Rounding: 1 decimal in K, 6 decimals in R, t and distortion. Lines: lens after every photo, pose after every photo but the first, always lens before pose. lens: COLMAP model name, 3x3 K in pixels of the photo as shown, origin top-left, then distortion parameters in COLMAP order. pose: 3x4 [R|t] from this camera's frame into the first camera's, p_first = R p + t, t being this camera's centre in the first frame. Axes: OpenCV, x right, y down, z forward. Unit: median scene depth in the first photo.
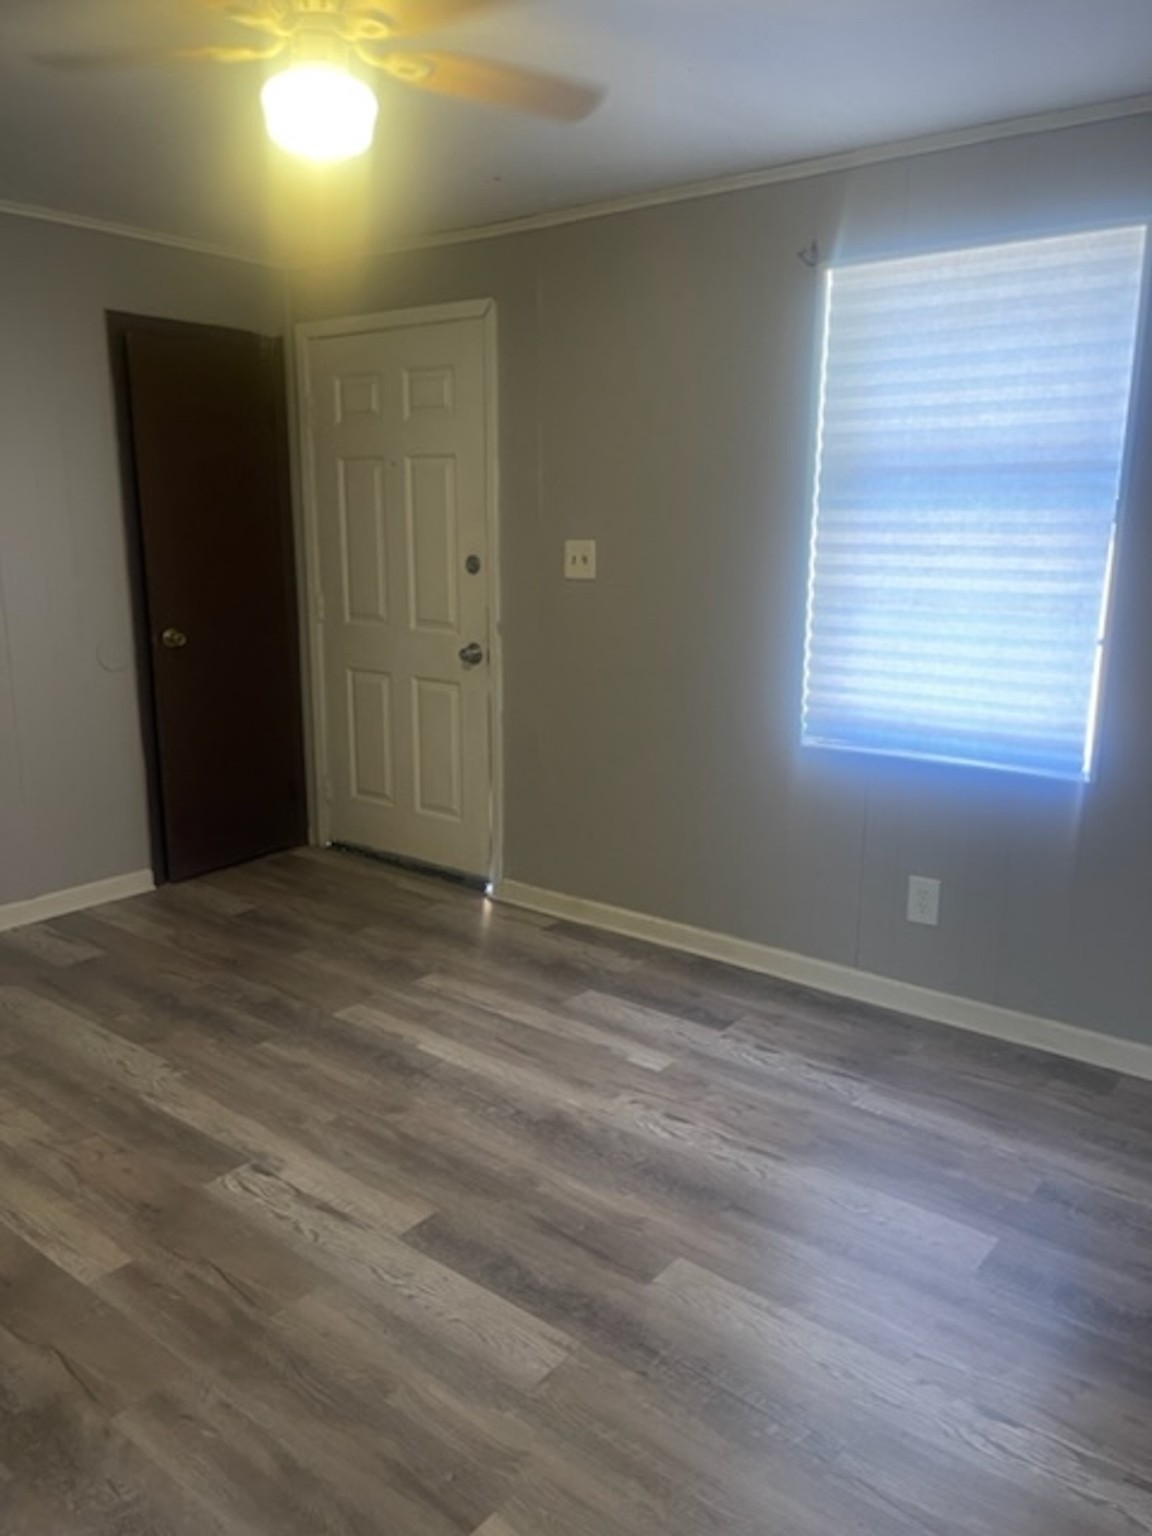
lens RADIAL K [[1170.1, 0, 578.6], [0, 1170.1, 779.2], [0, 0, 1]] dist [0.082485, -0.106616]
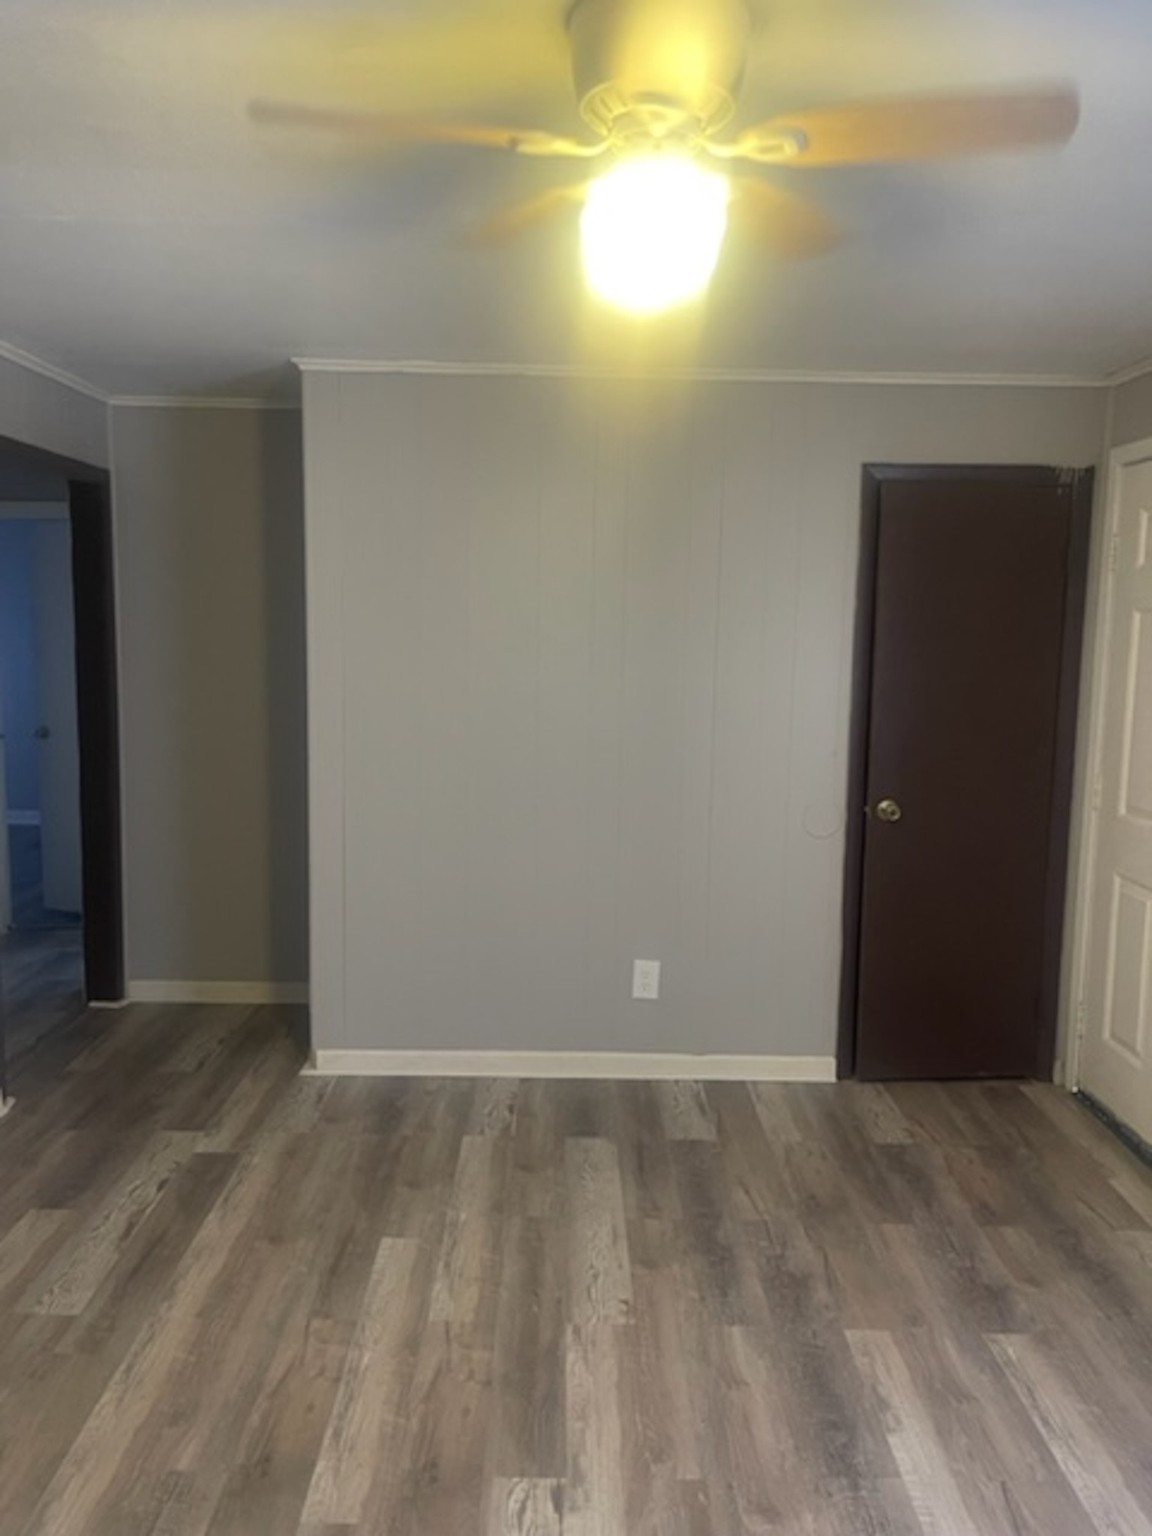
lens RADIAL K [[1170.1, 0, 550.0], [0, 1170.1, 763.8], [0, 0, 1]] dist [0.082485, -0.106616]
pose [[0.622262, 0.098707, -0.776561, 0.291548], [-0.184990, 0.982463, -0.023354, -0.135005], [0.760637, 0.158188, 0.629609, 0.374294]]
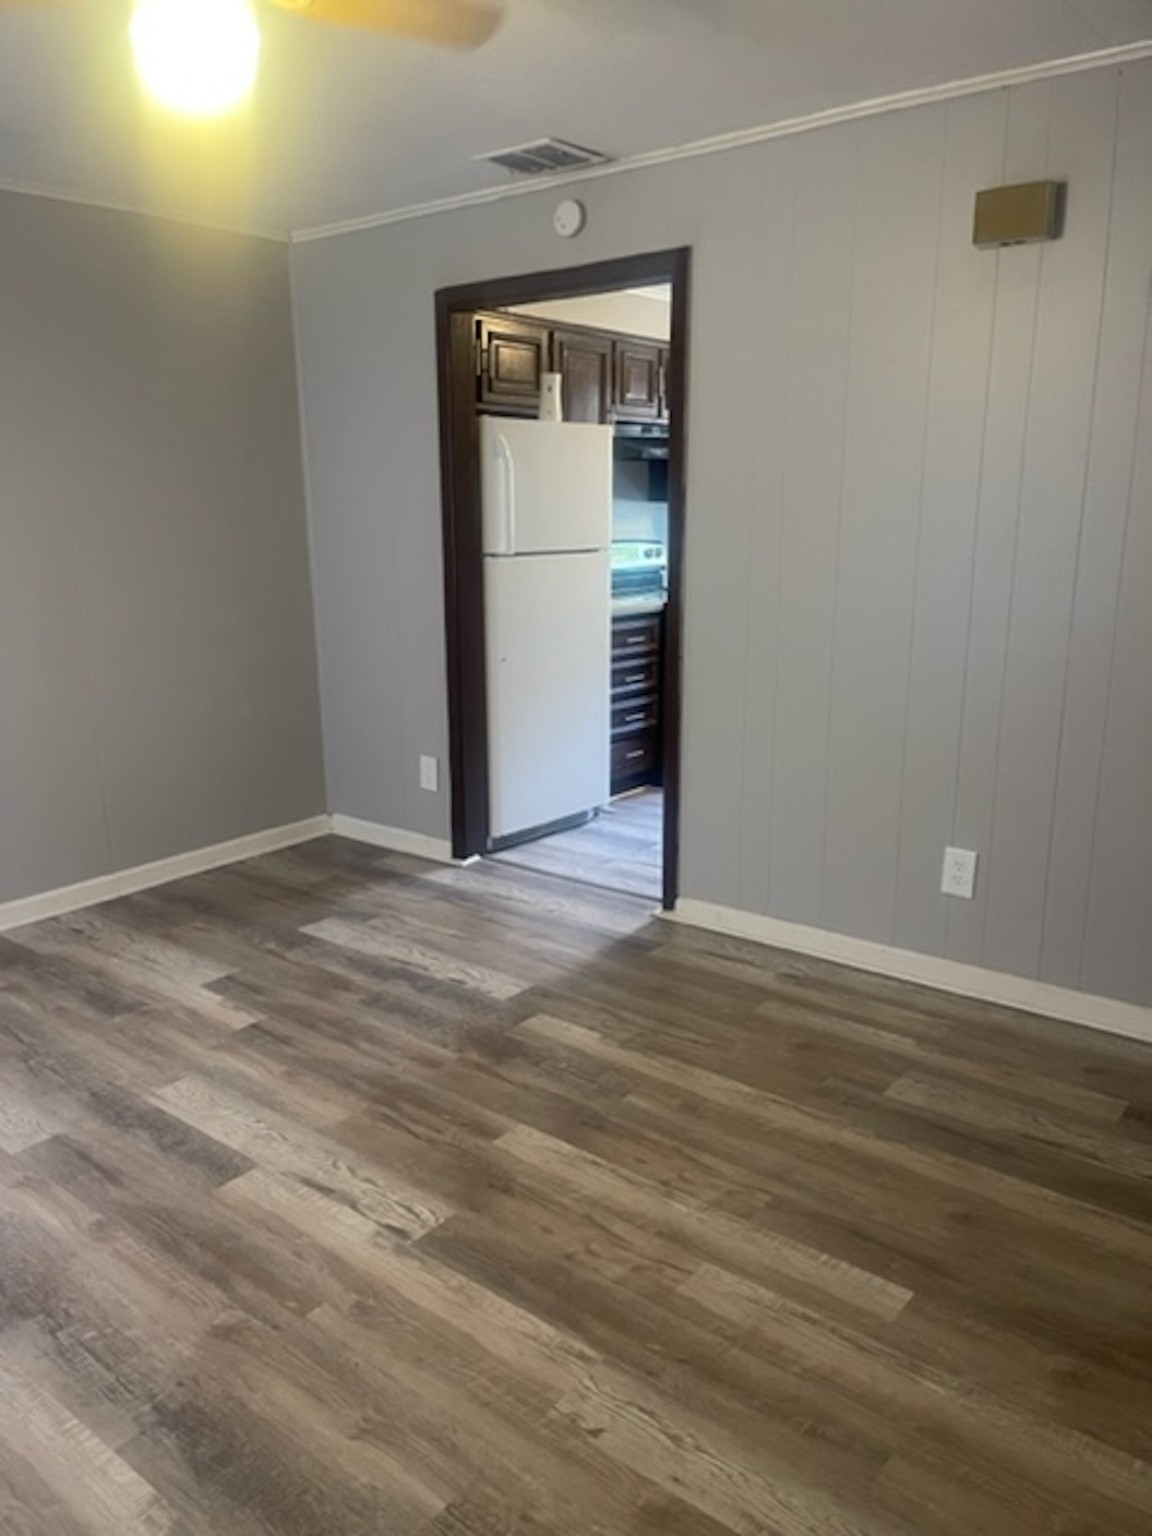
lens RADIAL K [[1170.1, 0, 581.2], [0, 1170.1, 773.2], [0, 0, 1]] dist [0.082485, -0.106616]
pose [[-0.999948, 0.007741, 0.006591, -0.386653], [0.009829, 0.901691, 0.432268, -0.337936], [-0.002597, 0.432311, -0.901721, 1.539376]]
